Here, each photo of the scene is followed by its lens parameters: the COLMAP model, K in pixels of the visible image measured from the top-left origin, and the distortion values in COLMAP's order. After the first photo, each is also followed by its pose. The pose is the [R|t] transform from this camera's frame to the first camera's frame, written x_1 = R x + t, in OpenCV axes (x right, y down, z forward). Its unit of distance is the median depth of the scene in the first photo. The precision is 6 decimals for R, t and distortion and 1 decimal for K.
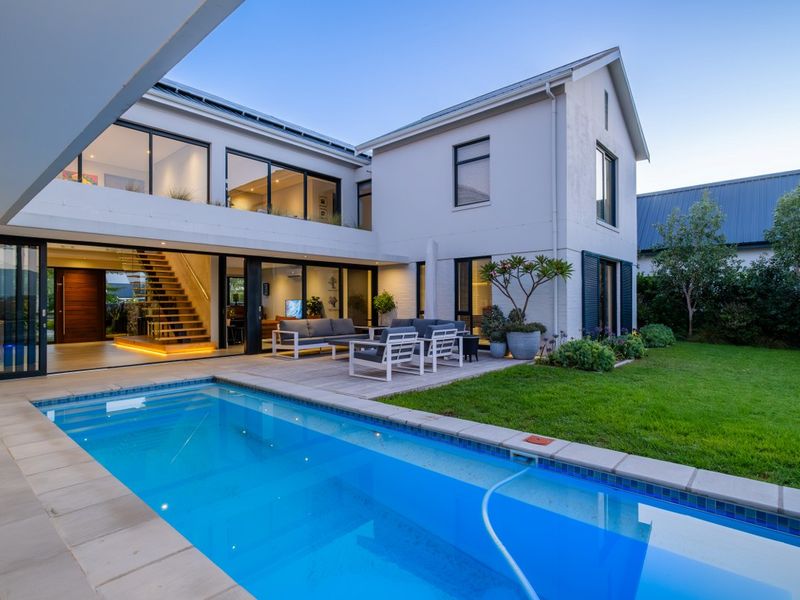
lens RADIAL K [[430.5, 0, 400.1], [0, 430.5, 303.7], [0, 0, 1]] dist [0.000716, 0.000379]
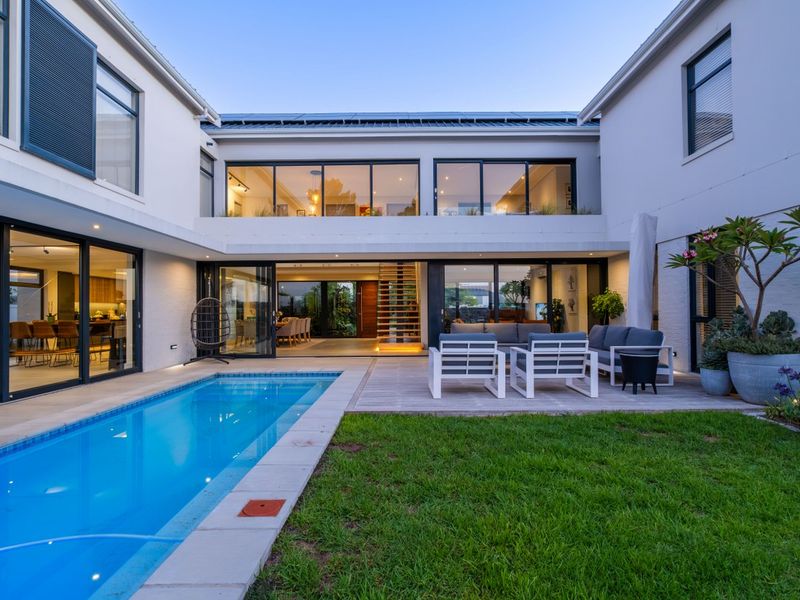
lens RADIAL K [[424.2, 0, 399.1], [0, 424.2, 309.9], [0, 0, 1]] dist [0.000456, 0.000418]
pose [[0.663746, -0.002219, -0.747955, 0.289038], [0.002587, 0.999996, -0.000671, 0.006874], [0.747953, -0.001490, 0.663749, 0.226732]]
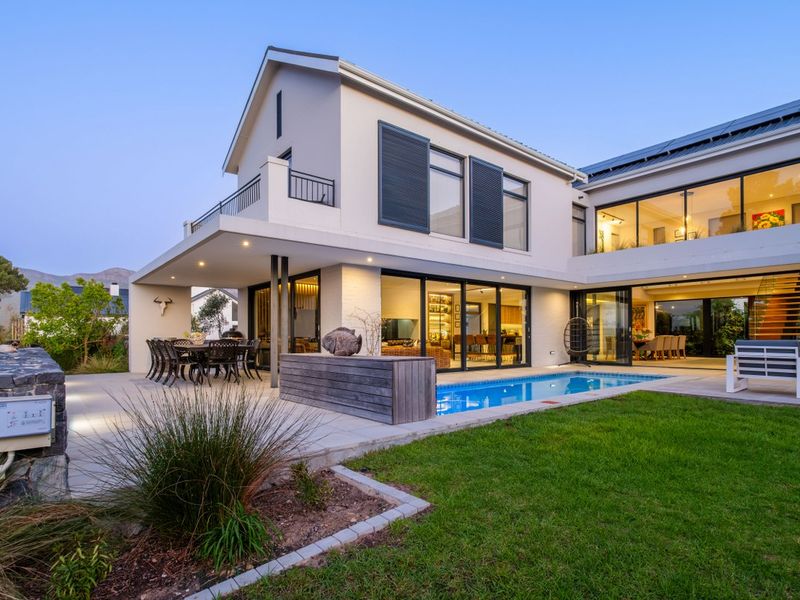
lens RADIAL K [[427.3, 0, 401.8], [0, 427.3, 296.5], [0, 0, 1]] dist [-0.000088, 0.001486]
pose [[-0.158013, -0.087232, -0.983576, 0.589997], [-0.000984, 0.996104, -0.088185, 0.025374], [0.987436, -0.012967, -0.157483, 0.224653]]
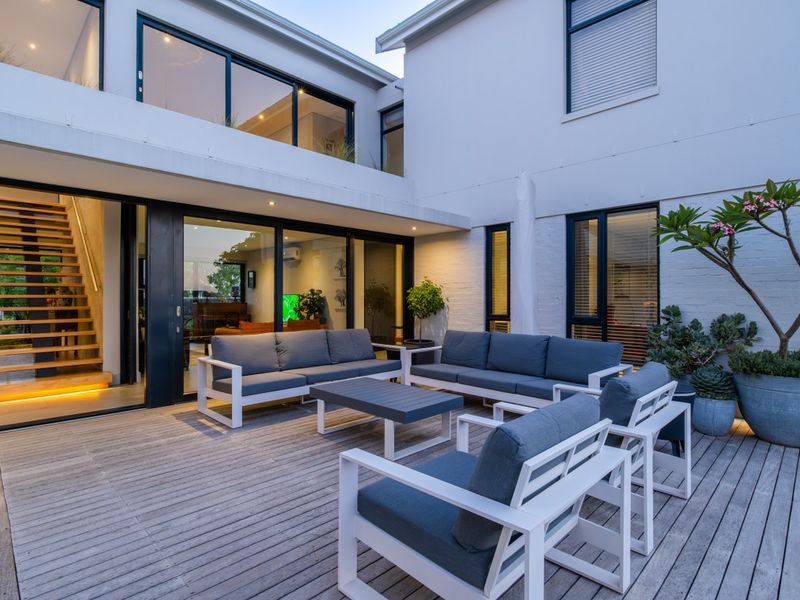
lens RADIAL K [[427.3, 0, 401.8], [0, 427.3, 296.5], [0, 0, 1]] dist [-0.000088, 0.001486]
pose [[0.998673, 0.003578, -0.051379, -0.040421], [-0.003950, 0.999967, -0.007133, -0.002098], [0.051352, 0.007327, 0.998654, 0.442384]]
